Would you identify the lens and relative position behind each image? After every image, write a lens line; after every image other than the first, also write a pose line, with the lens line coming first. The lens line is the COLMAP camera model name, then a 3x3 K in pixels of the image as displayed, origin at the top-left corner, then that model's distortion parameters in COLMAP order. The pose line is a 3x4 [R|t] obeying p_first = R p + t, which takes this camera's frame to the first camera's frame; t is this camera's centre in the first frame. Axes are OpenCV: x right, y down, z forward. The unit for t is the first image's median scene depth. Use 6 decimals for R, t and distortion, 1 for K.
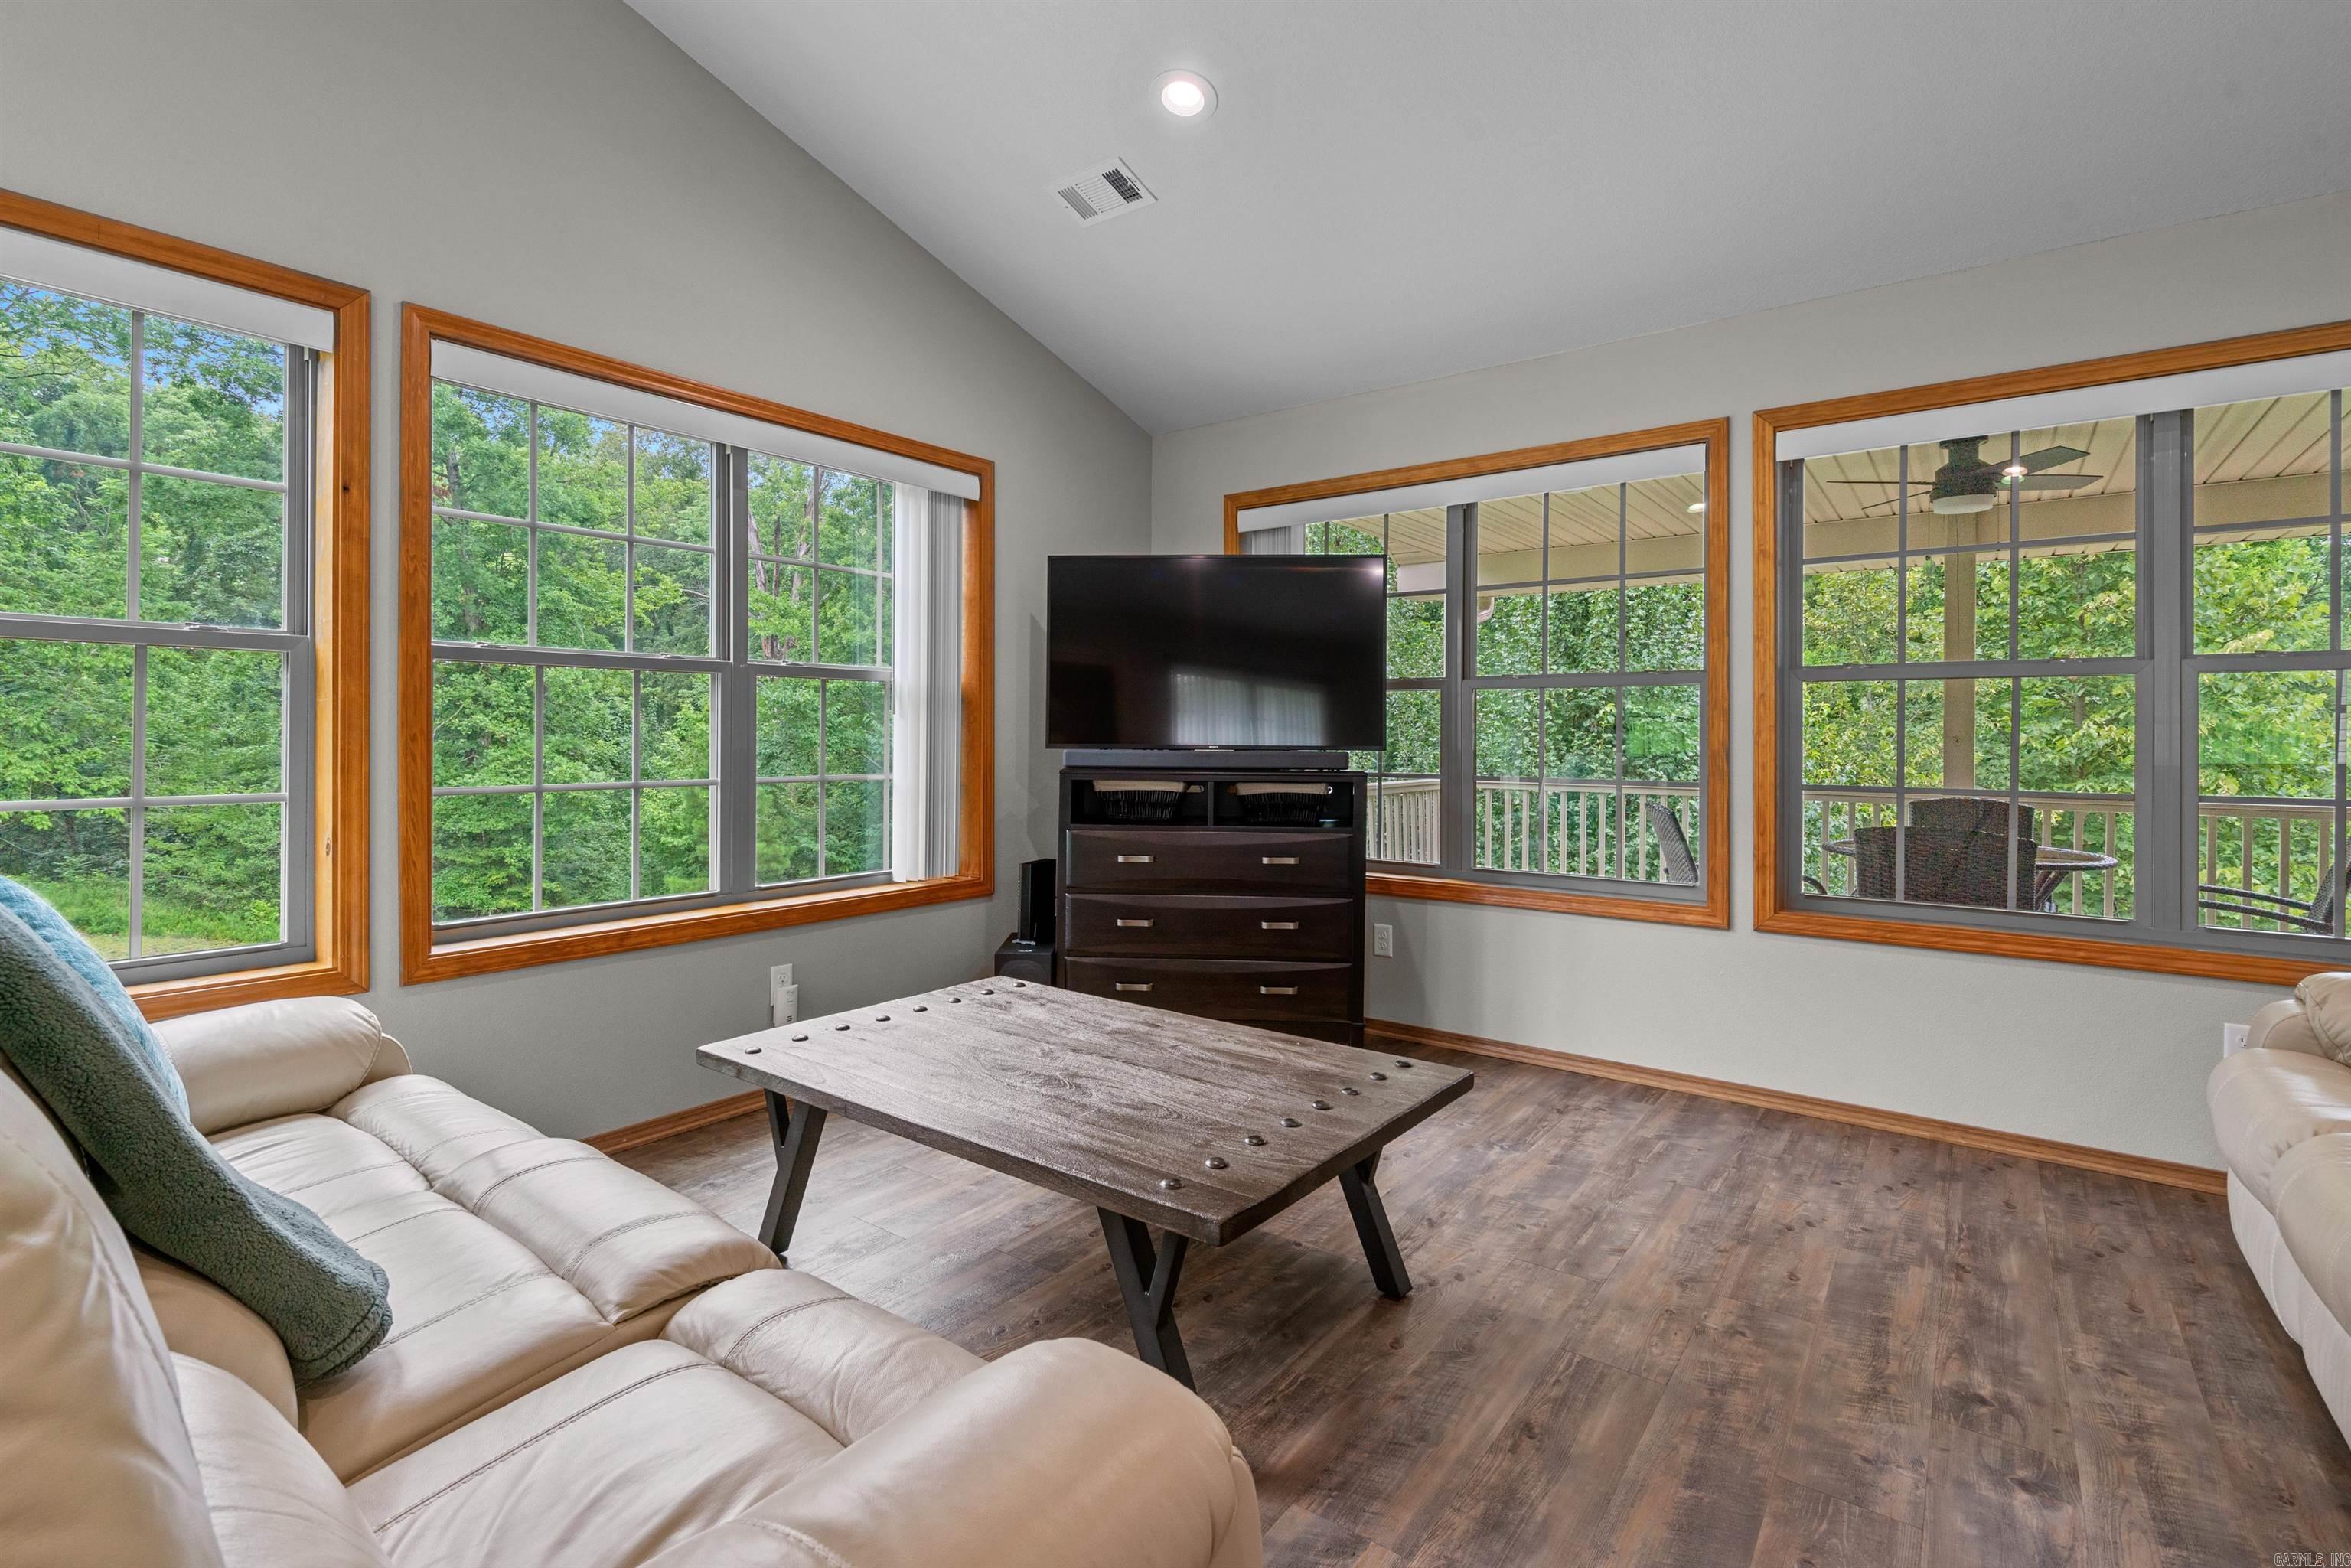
lens RADIAL K [[1088.2, 0, 1120.6], [0, 1088.2, 728.9], [0, 0, 1]] dist [0.001564, 0.000261]
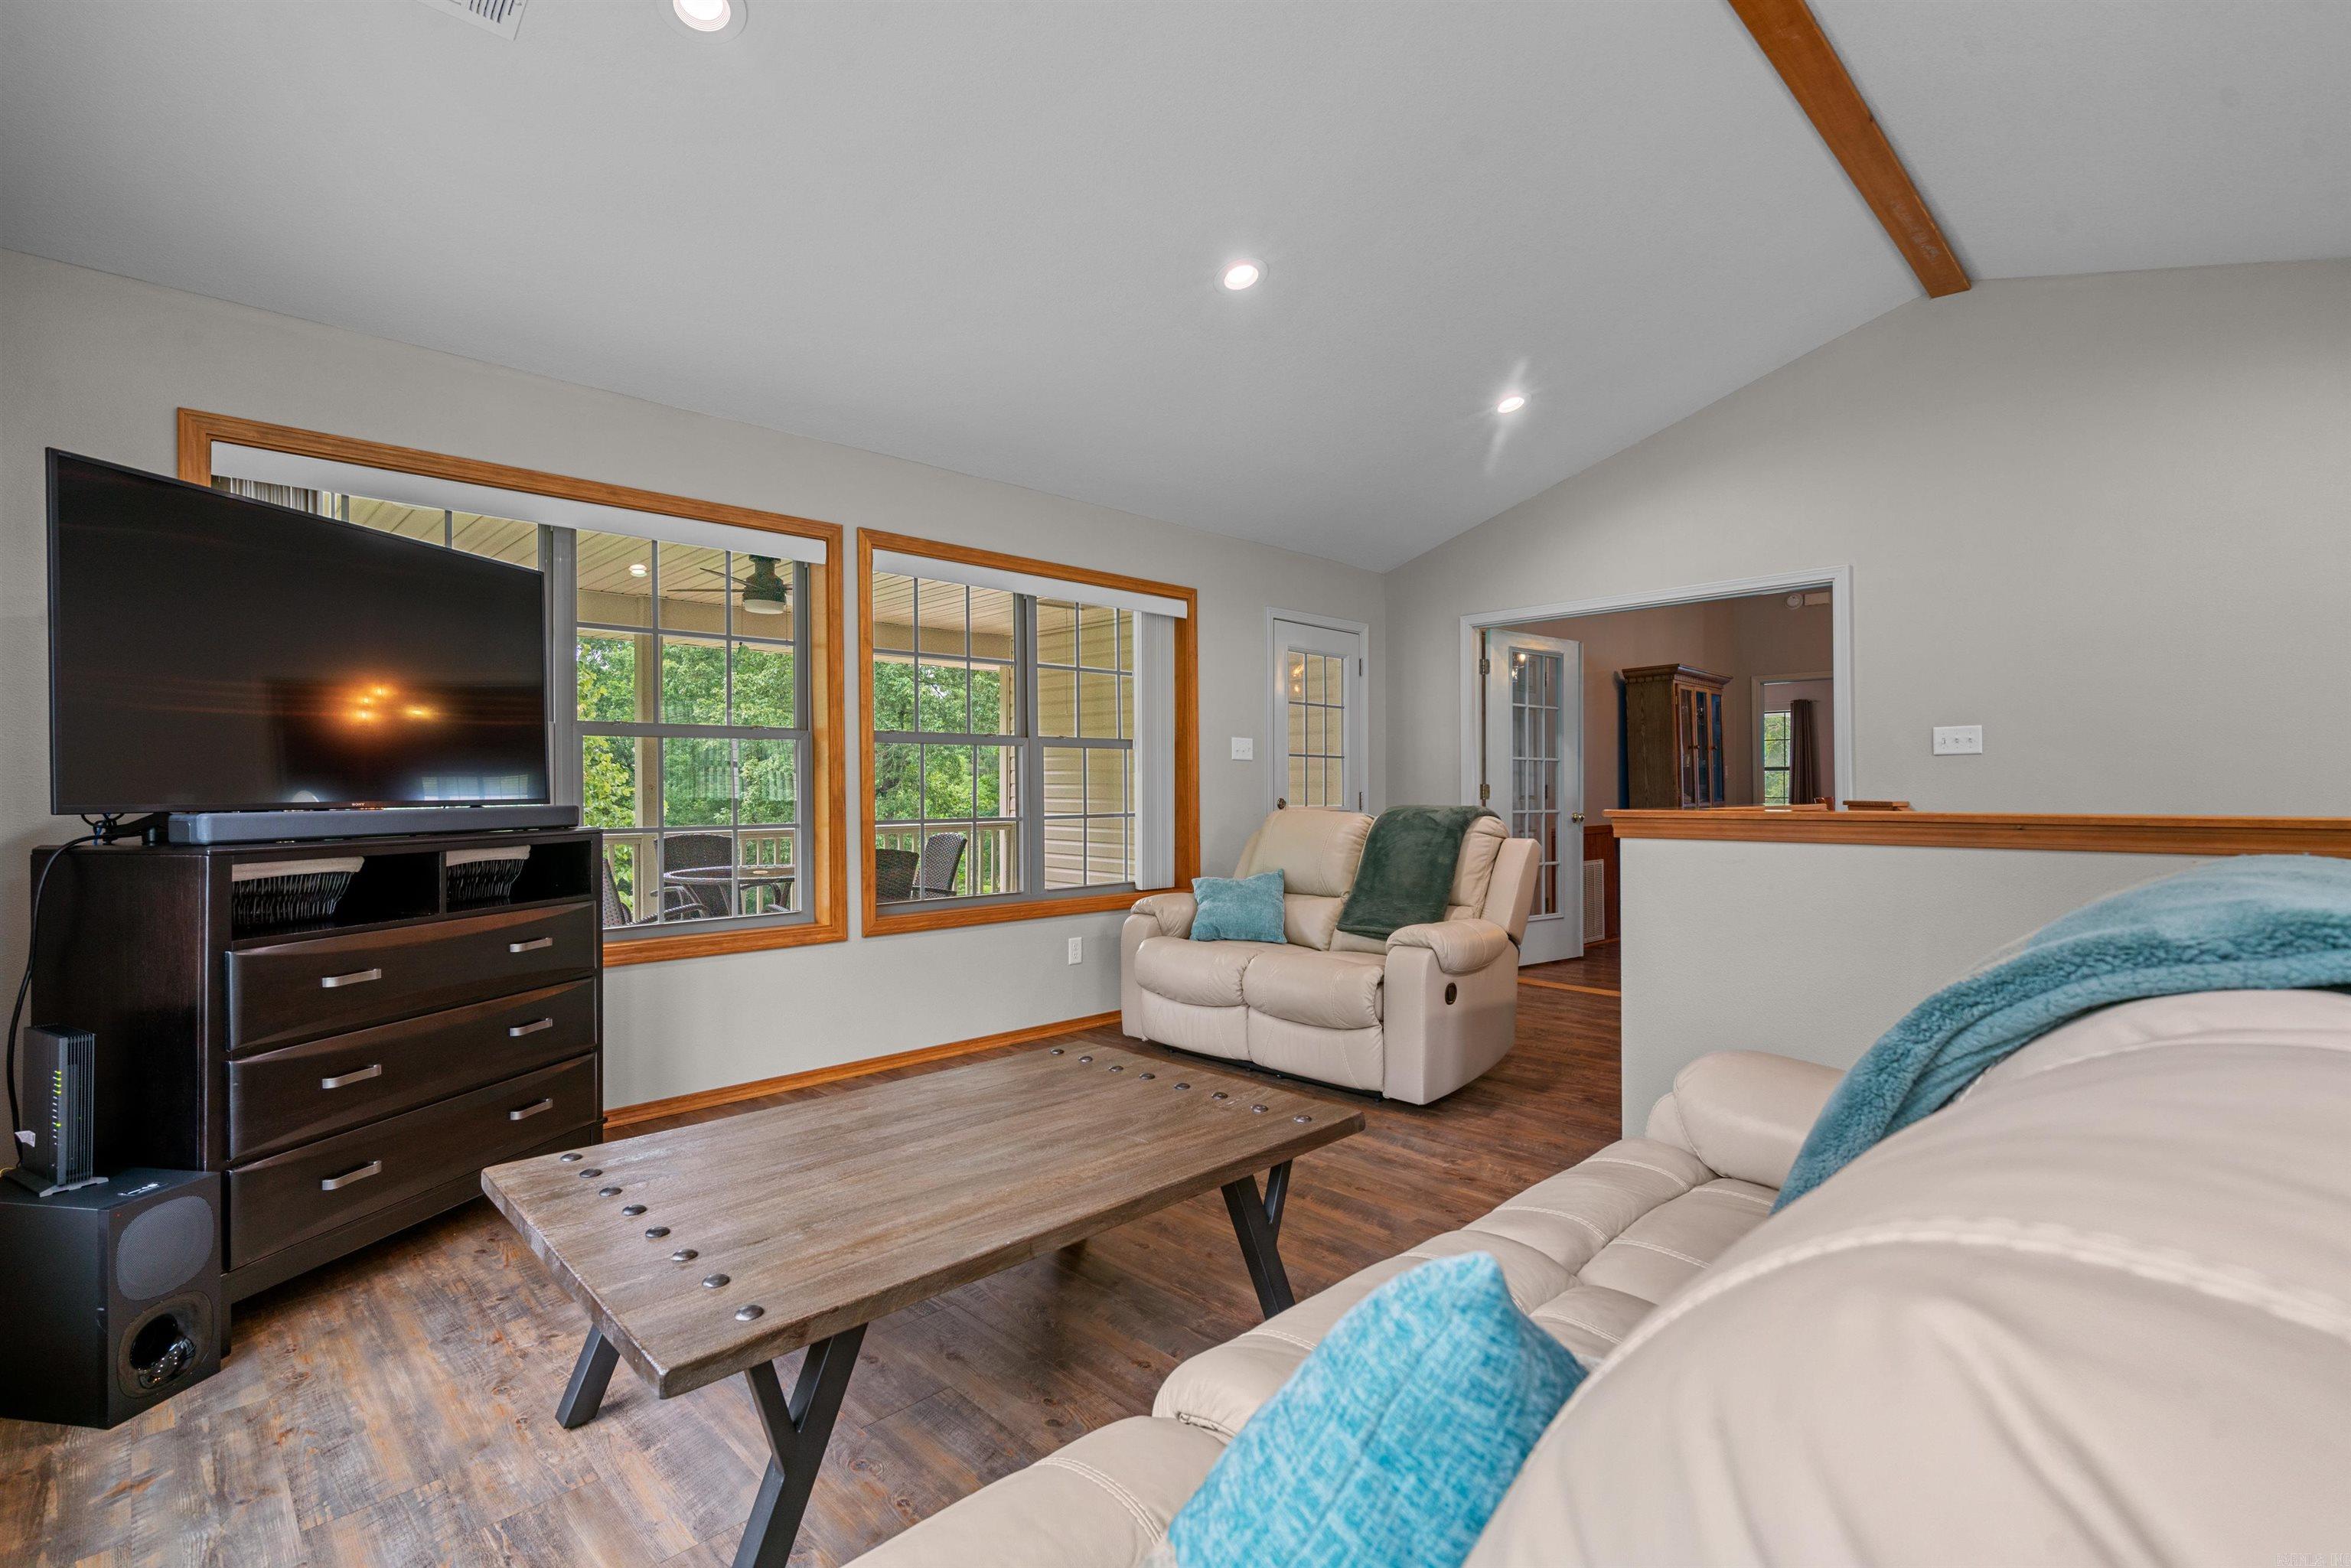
lens RADIAL K [[1088.2, 0, 1171.4], [0, 1088.2, 785.5], [0, 0, 1]] dist [0.001564, 0.000261]
pose [[0.122208, -0.004835, 0.992493, -0.577116], [-0.000083, 0.999988, 0.004881, 0.001948], [-0.992504, -0.000679, 0.122206, 0.445615]]
